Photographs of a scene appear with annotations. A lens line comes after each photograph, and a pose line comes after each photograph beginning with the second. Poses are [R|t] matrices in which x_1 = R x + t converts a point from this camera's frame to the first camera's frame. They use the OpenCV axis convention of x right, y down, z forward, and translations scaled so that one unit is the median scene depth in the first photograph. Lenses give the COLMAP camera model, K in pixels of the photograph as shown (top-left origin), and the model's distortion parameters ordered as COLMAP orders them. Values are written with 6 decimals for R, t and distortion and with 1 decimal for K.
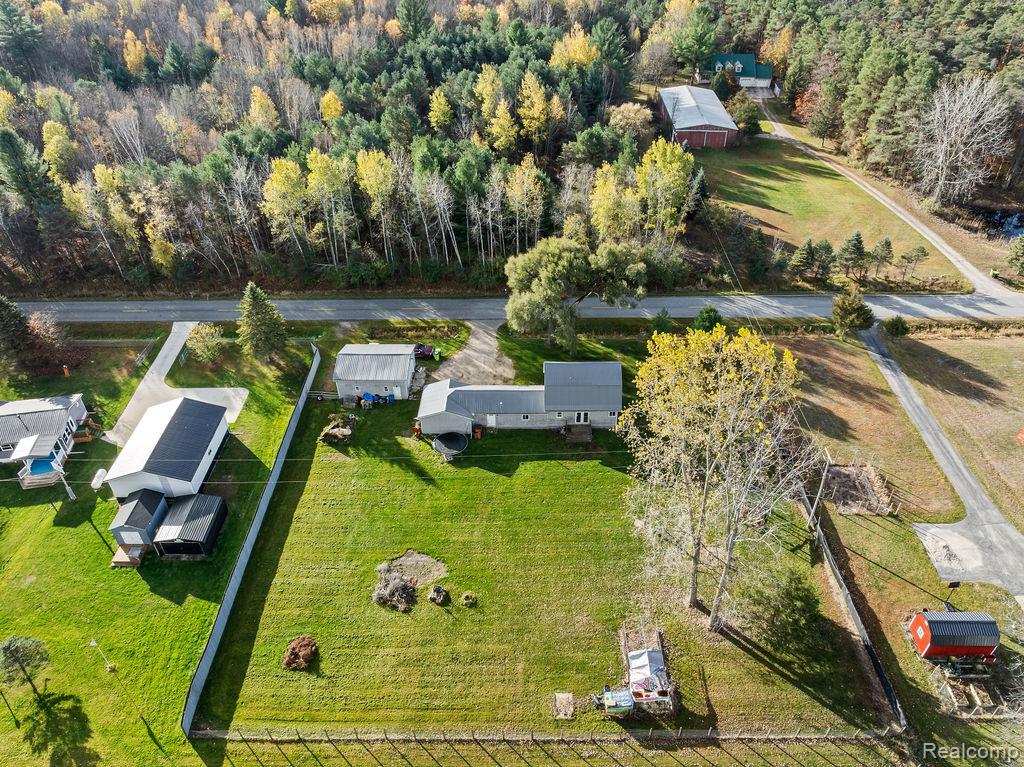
lens RADIAL K [[726.0, 0, 512.0], [0, 726.0, 383.5], [0, 0, 1]] dist [-0.063858, 0.042983]
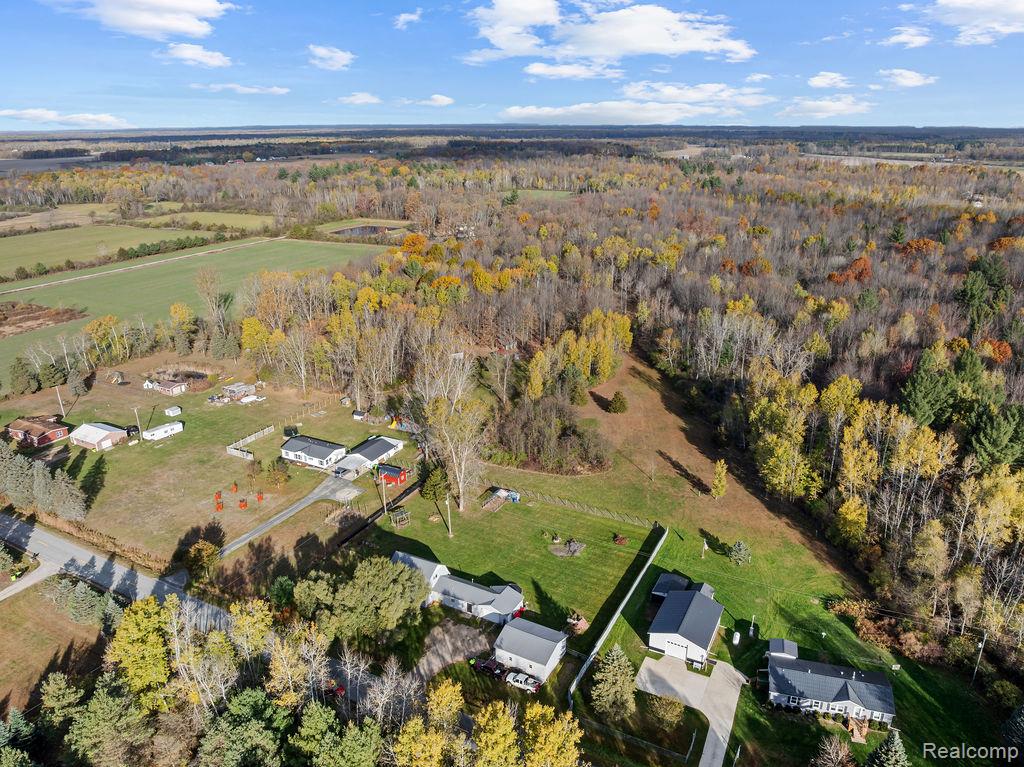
lens RADIAL K [[721.5, 0, 519.2], [0, 721.5, 382.7], [0, 0, 1]] dist [-0.038043, 0.000582]
pose [[-0.888149, -0.143188, 0.436679, -0.699994], [0.286856, 0.569635, 0.770214, -1.337907], [-0.359033, 0.809329, -0.464847, 1.326670]]
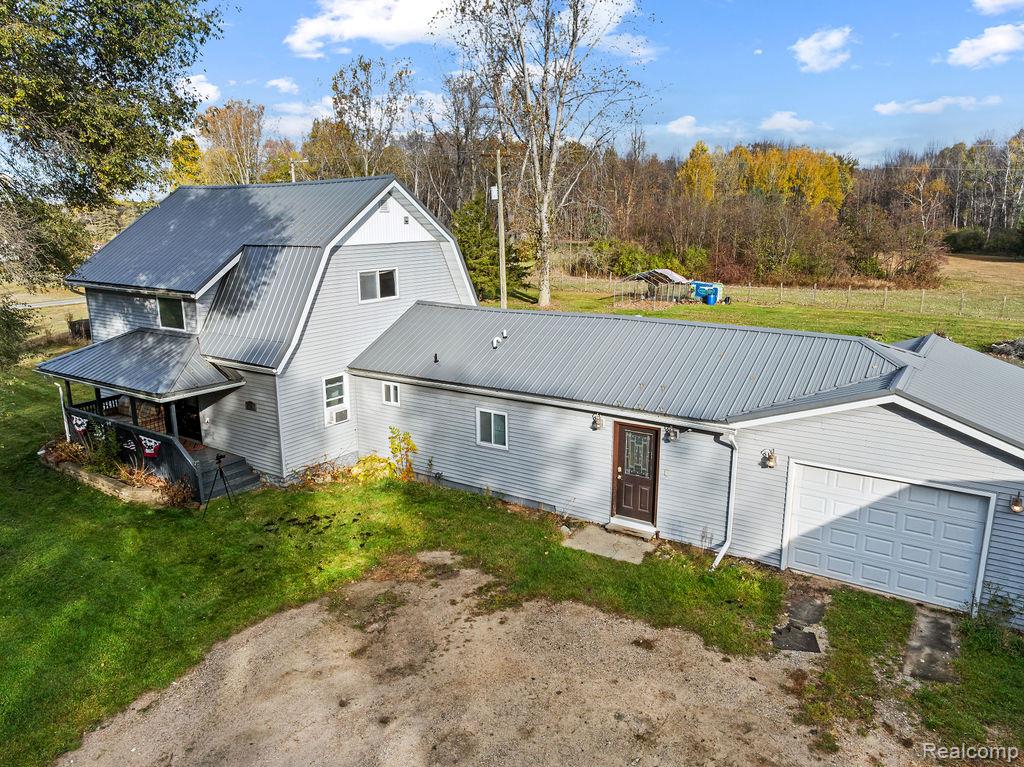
lens RADIAL K [[721.5, 0, 519.2], [0, 721.5, 382.7], [0, 0, 1]] dist [-0.038043, 0.000582]
pose [[-0.838918, -0.108091, 0.533416, -0.101868], [0.339062, 0.662859, 0.667574, -0.114600], [-0.425738, 0.740901, -0.519435, 1.135989]]
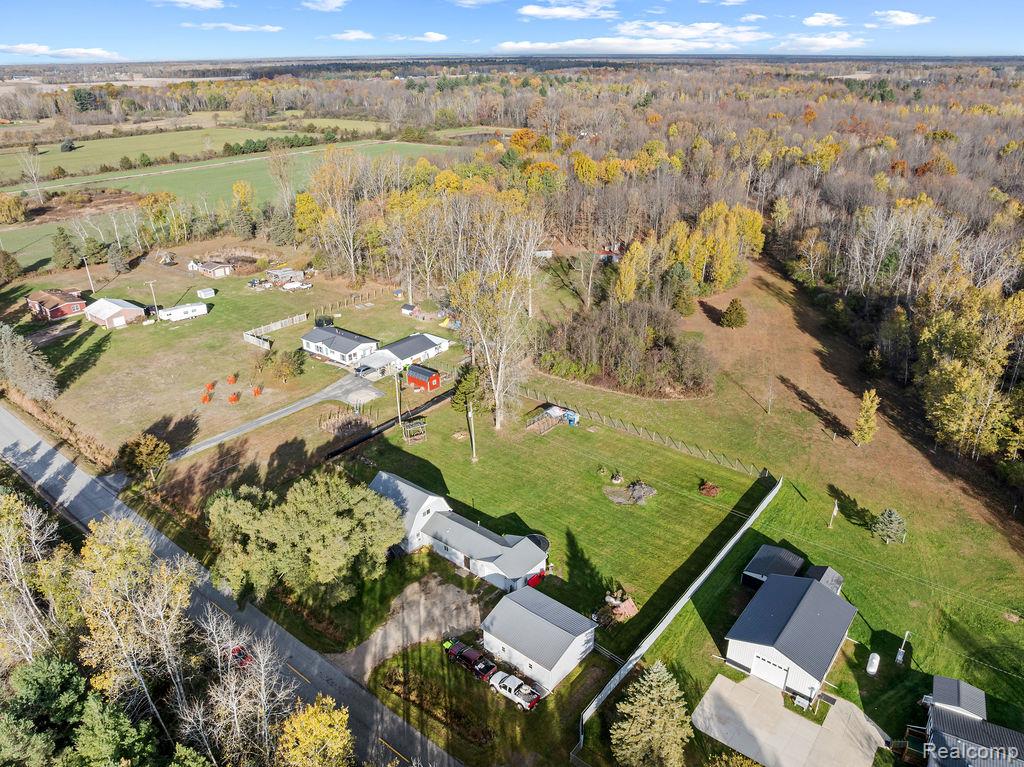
lens RADIAL K [[721.5, 0, 519.2], [0, 721.5, 382.7], [0, 0, 1]] dist [-0.038043, 0.000582]
pose [[-0.784209, -0.245860, 0.569710, -0.608430], [0.384175, 0.528623, 0.756946, -0.849749], [-0.487264, 0.812472, -0.320097, 1.137420]]
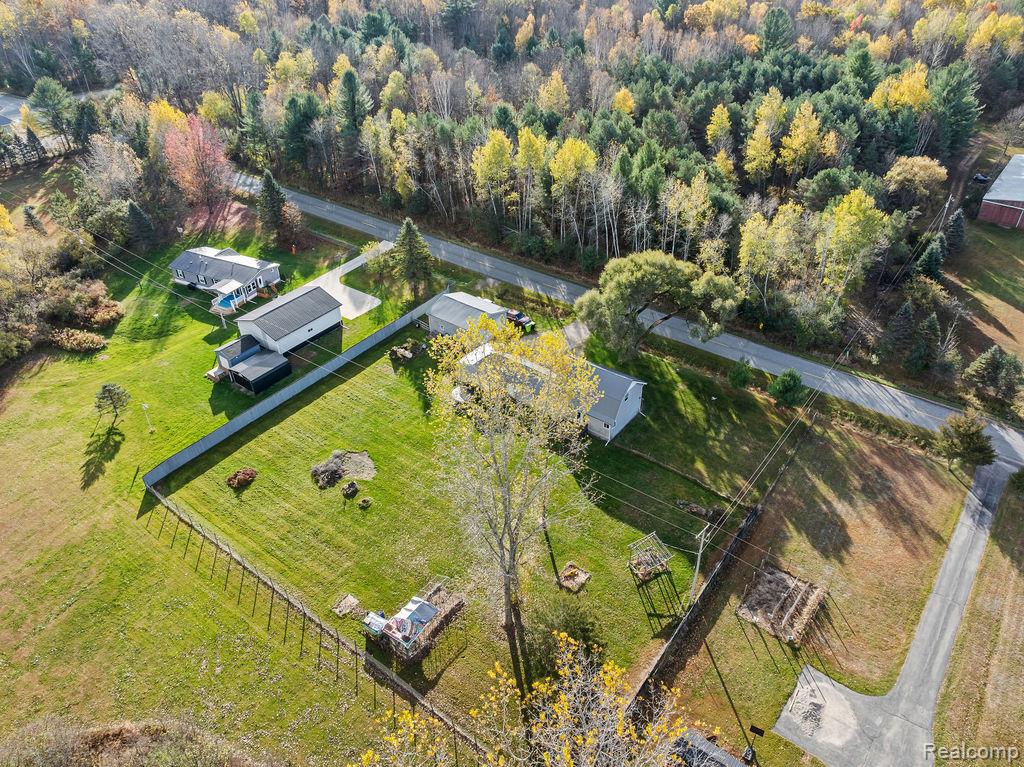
lens RADIAL K [[721.5, 0, 519.2], [0, 721.5, 382.7], [0, 0, 1]] dist [-0.038043, 0.000582]
pose [[0.801357, 0.349606, -0.485390, 0.506732], [-0.355582, 0.930913, 0.083447, -0.053411], [0.481029, 0.105725, 0.870306, 0.069250]]
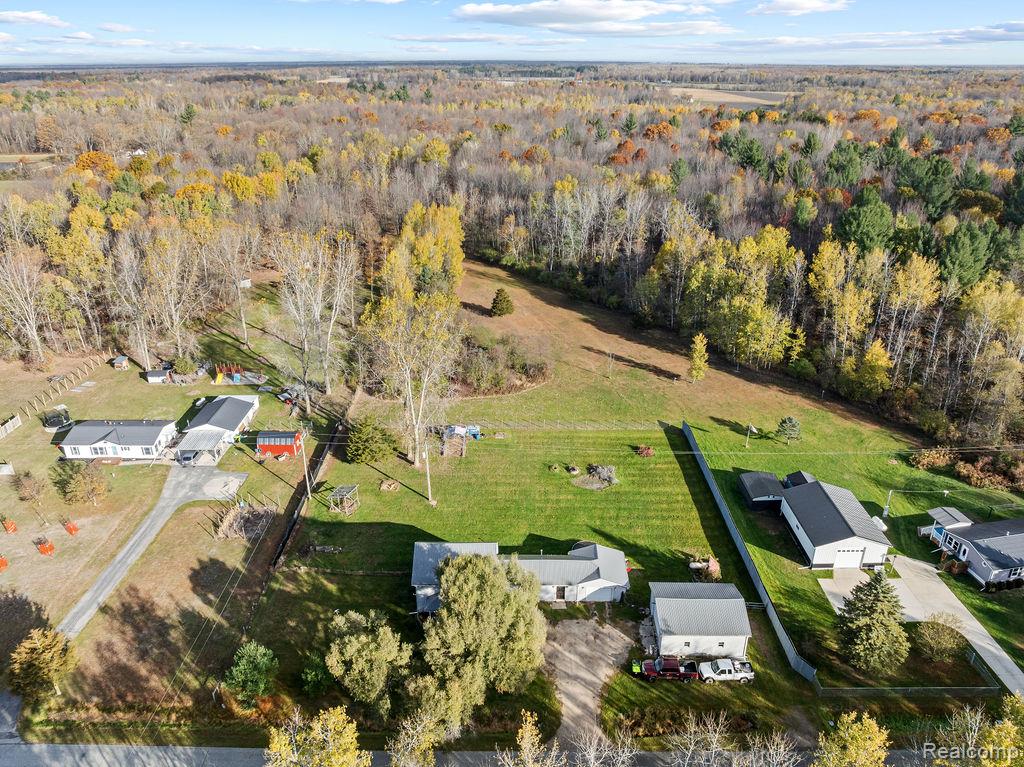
lens RADIAL K [[721.5, 0, 519.2], [0, 721.5, 382.7], [0, 0, 1]] dist [-0.038043, 0.000582]
pose [[-0.999946, 0.010267, 0.001535, 0.011225], [0.006280, 0.480549, 0.876945, -0.948288], [0.008266, 0.876908, -0.480588, 1.267441]]
